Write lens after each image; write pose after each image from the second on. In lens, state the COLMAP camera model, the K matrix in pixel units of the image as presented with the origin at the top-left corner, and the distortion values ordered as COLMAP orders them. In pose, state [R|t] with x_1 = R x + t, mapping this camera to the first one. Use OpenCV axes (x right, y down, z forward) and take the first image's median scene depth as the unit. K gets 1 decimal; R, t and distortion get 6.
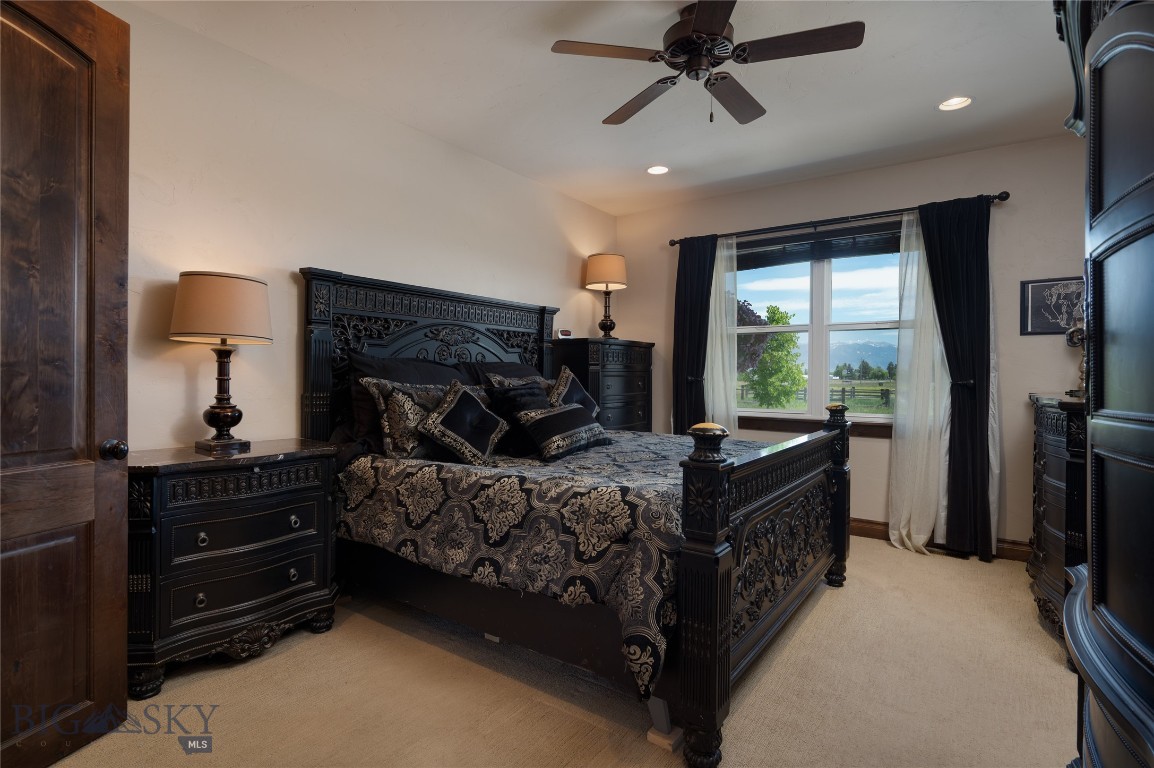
lens RADIAL K [[563.1, 0, 577.2], [0, 563.1, 370.7], [0, 0, 1]] dist [0.001891, 0.000077]
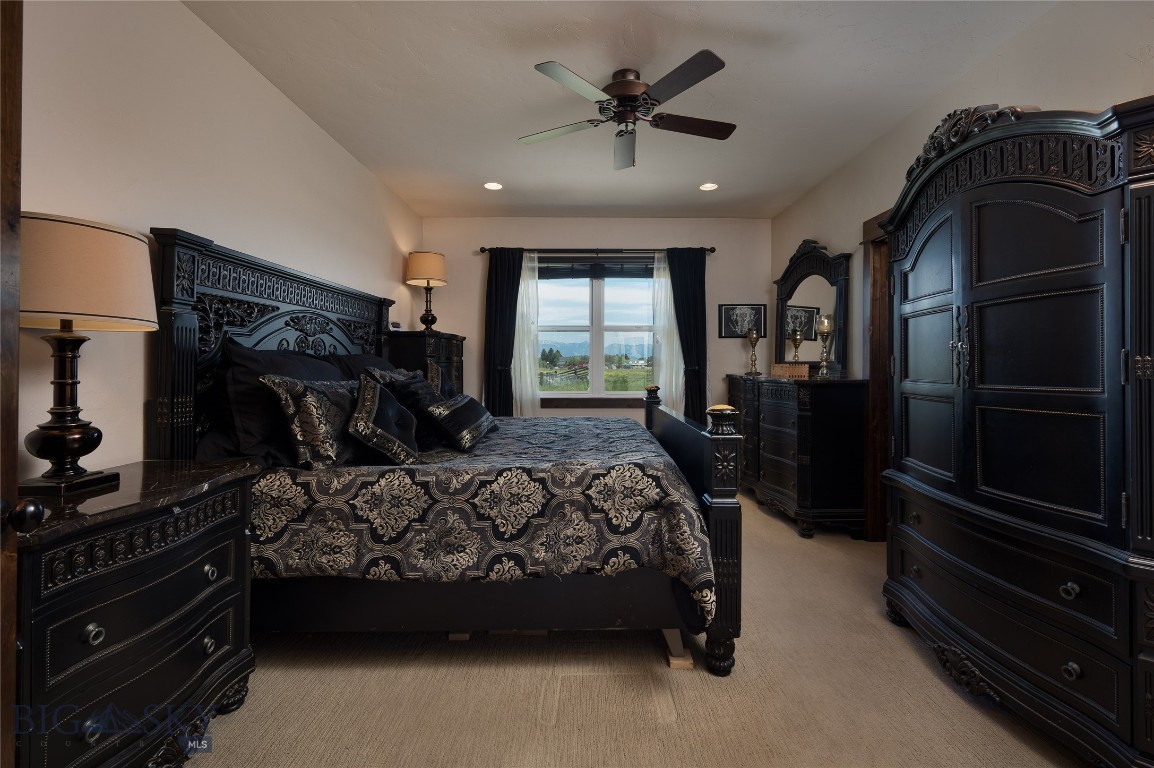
lens RADIAL K [[472.2, 0, 579.5], [0, 472.2, 356.3], [0, 0, 1]] dist [-0.001936, -0.000454]
pose [[0.810434, -0.001877, 0.585827, -0.459931], [0.004708, 0.999983, -0.003309, -0.011614], [-0.585811, 0.005439, 0.810429, 0.206304]]
